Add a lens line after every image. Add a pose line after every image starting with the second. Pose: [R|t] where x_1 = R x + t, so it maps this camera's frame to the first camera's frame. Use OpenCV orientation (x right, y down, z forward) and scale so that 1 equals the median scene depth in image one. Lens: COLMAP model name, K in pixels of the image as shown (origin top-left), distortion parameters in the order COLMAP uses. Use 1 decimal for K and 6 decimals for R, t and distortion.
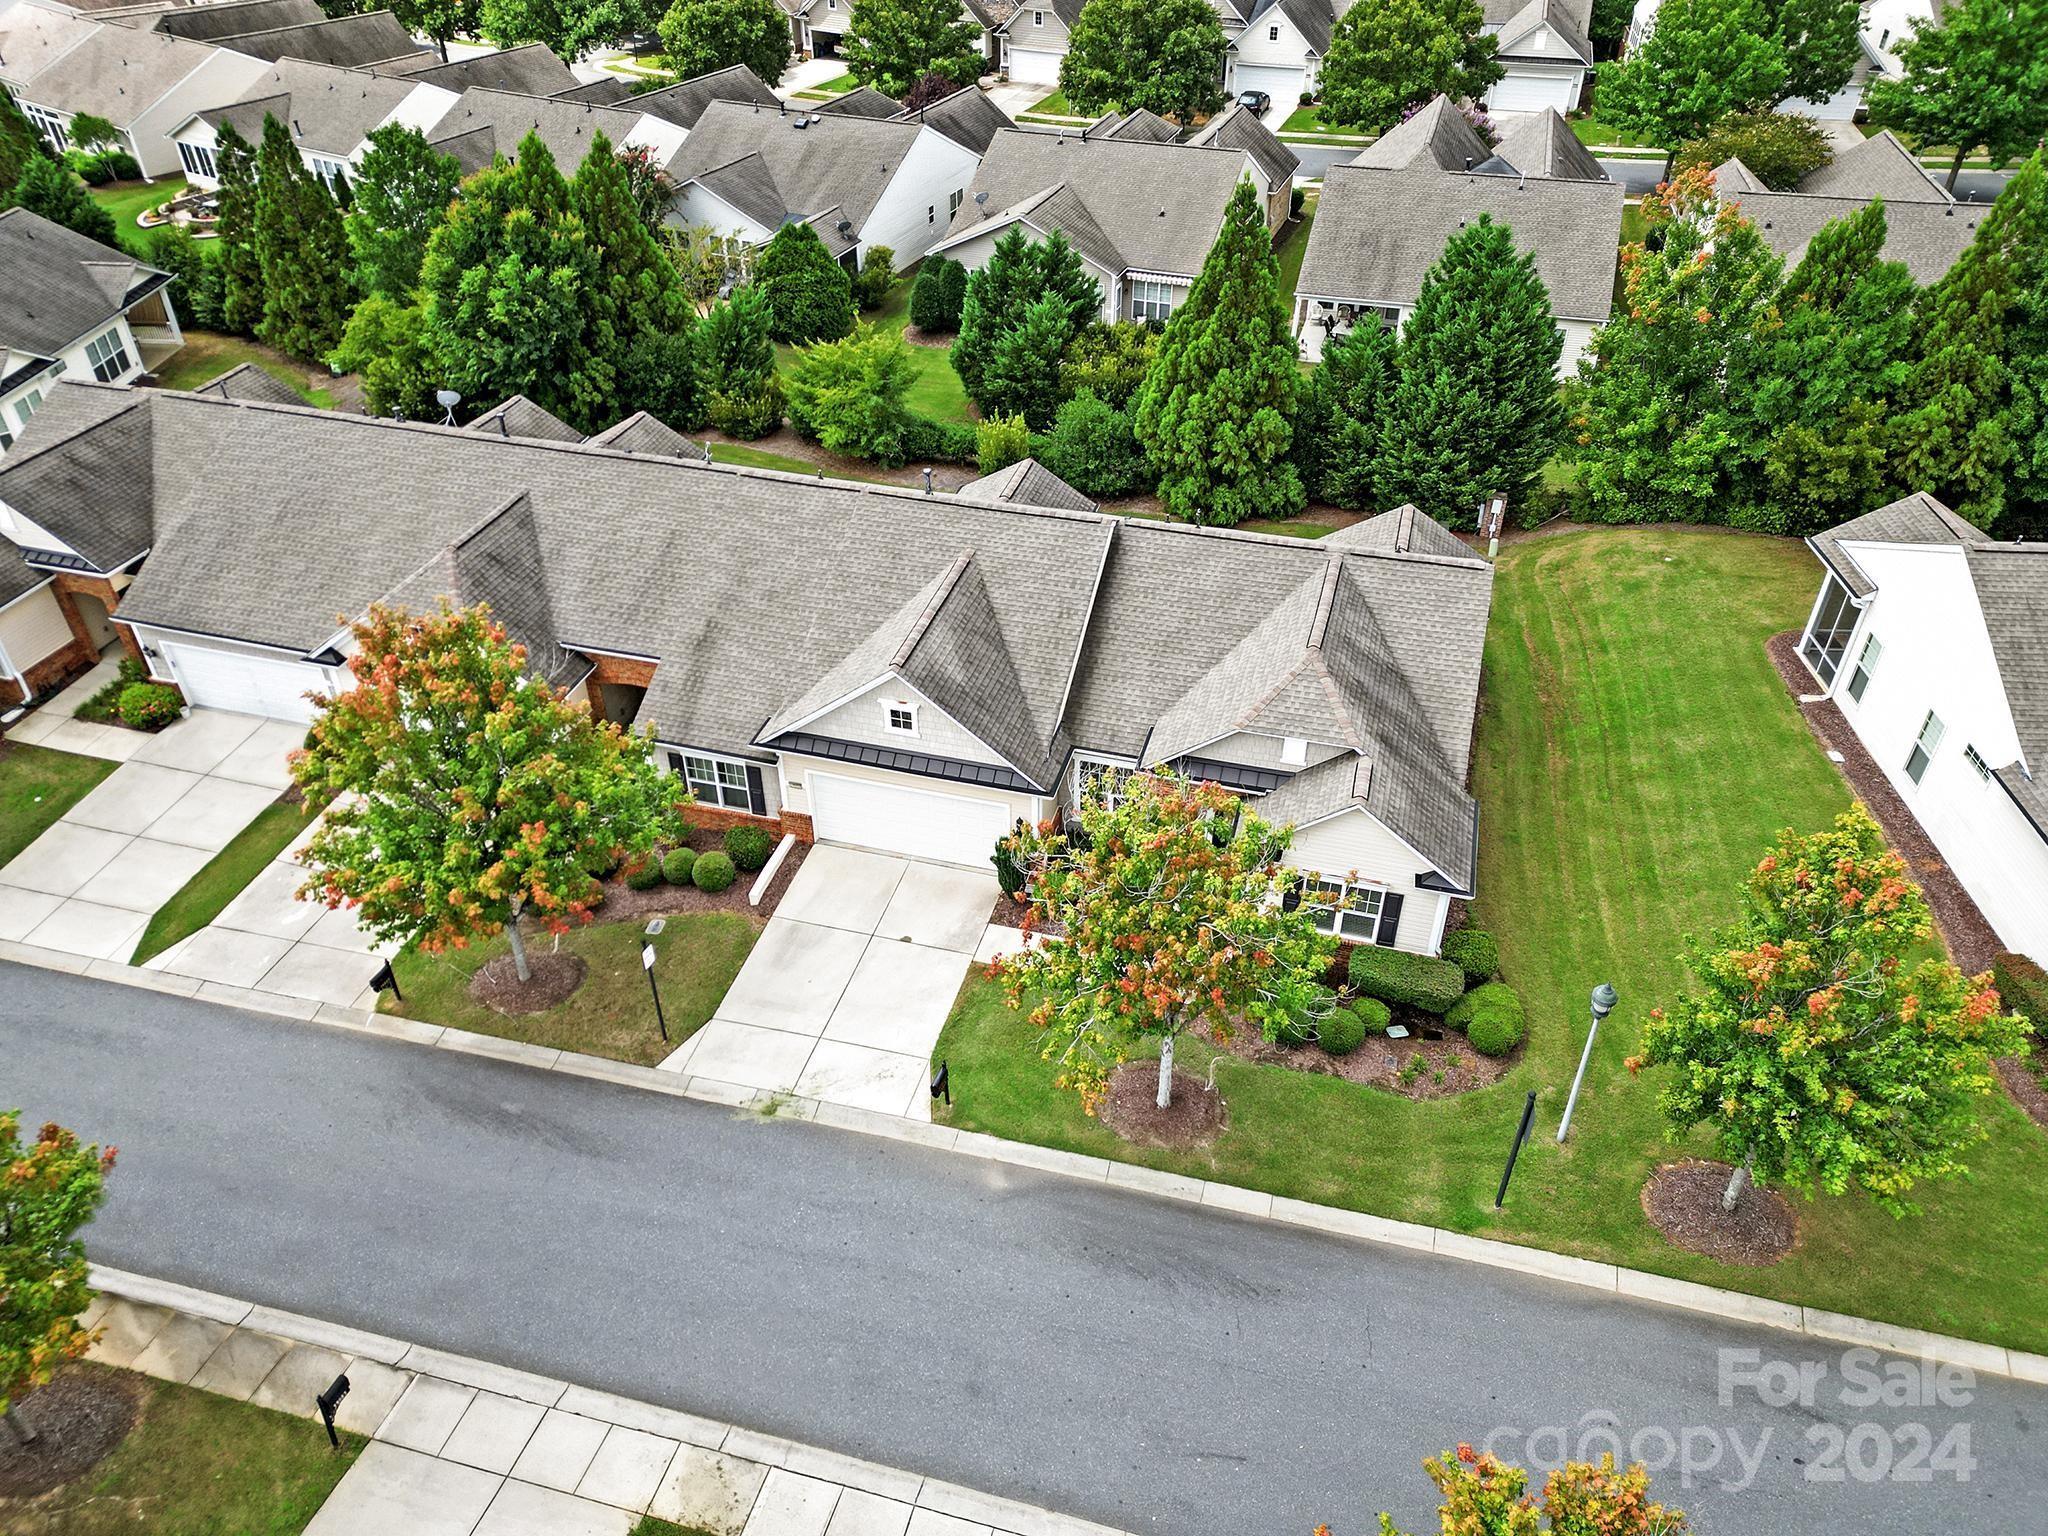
lens RADIAL K [[1439.2, 0, 1018.6], [0, 1439.2, 749.9], [0, 0, 1]] dist [0.057425, -0.054348]
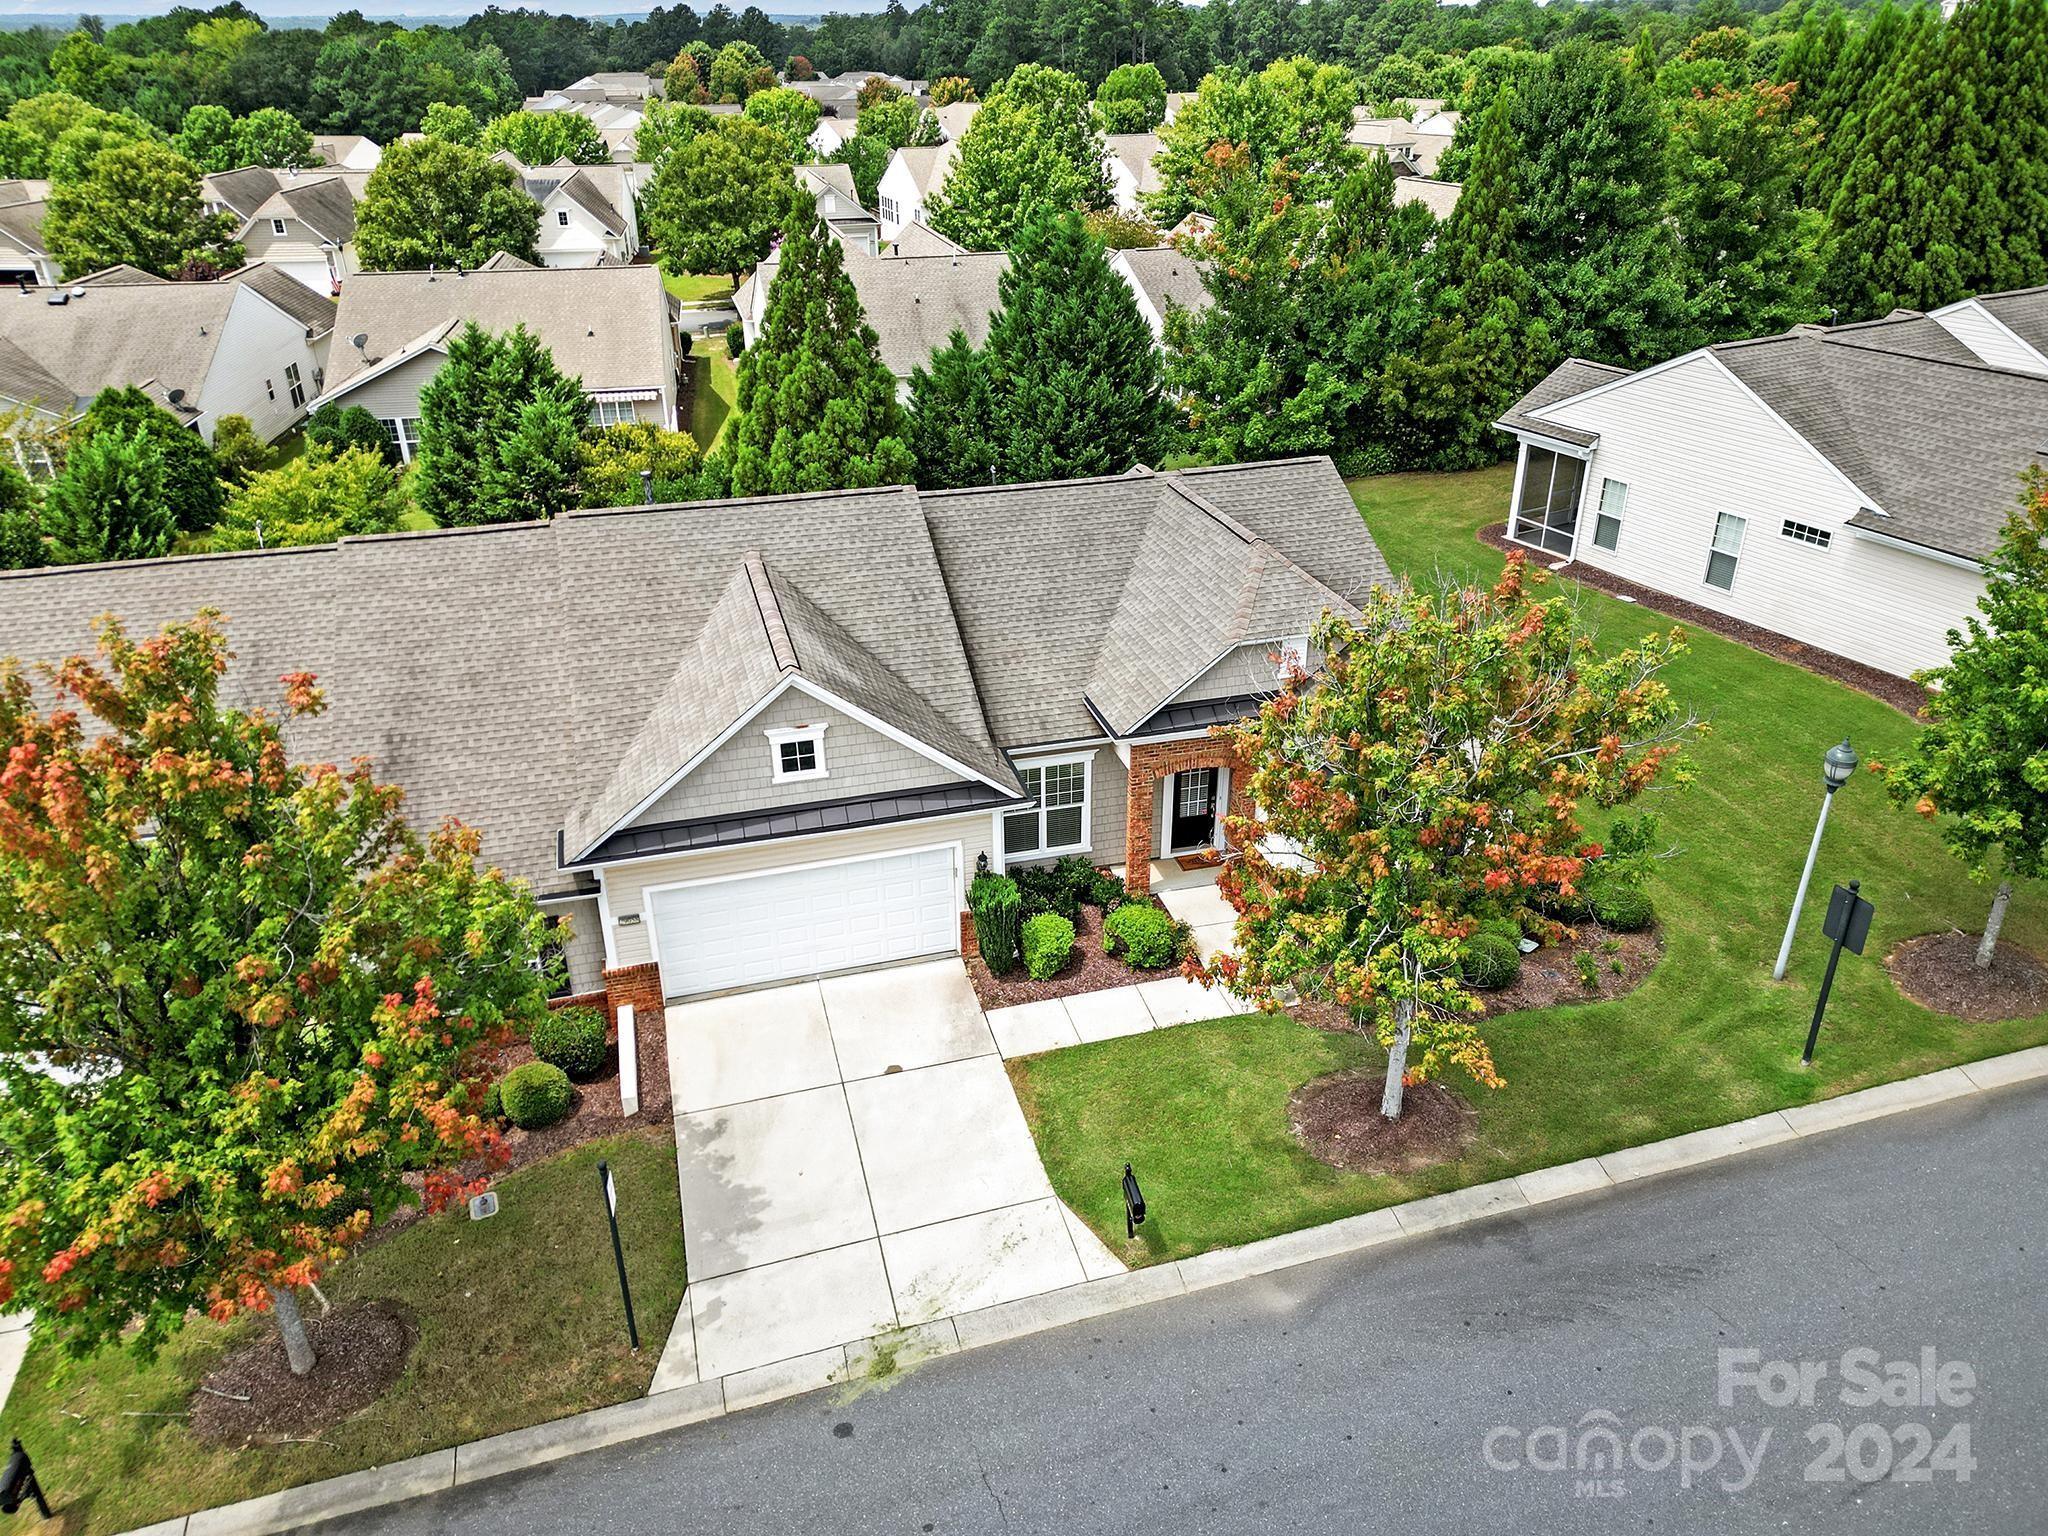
lens RADIAL K [[1439.2, 0, 1014.5], [0, 1439.2, 771.7], [0, 0, 1]] dist [0.057425, -0.054348]
pose [[0.852790, -0.241195, 0.463222, -0.300222], [0.313848, 0.945623, -0.085417, 0.073405], [-0.417431, 0.218224, 0.882117, 0.341765]]
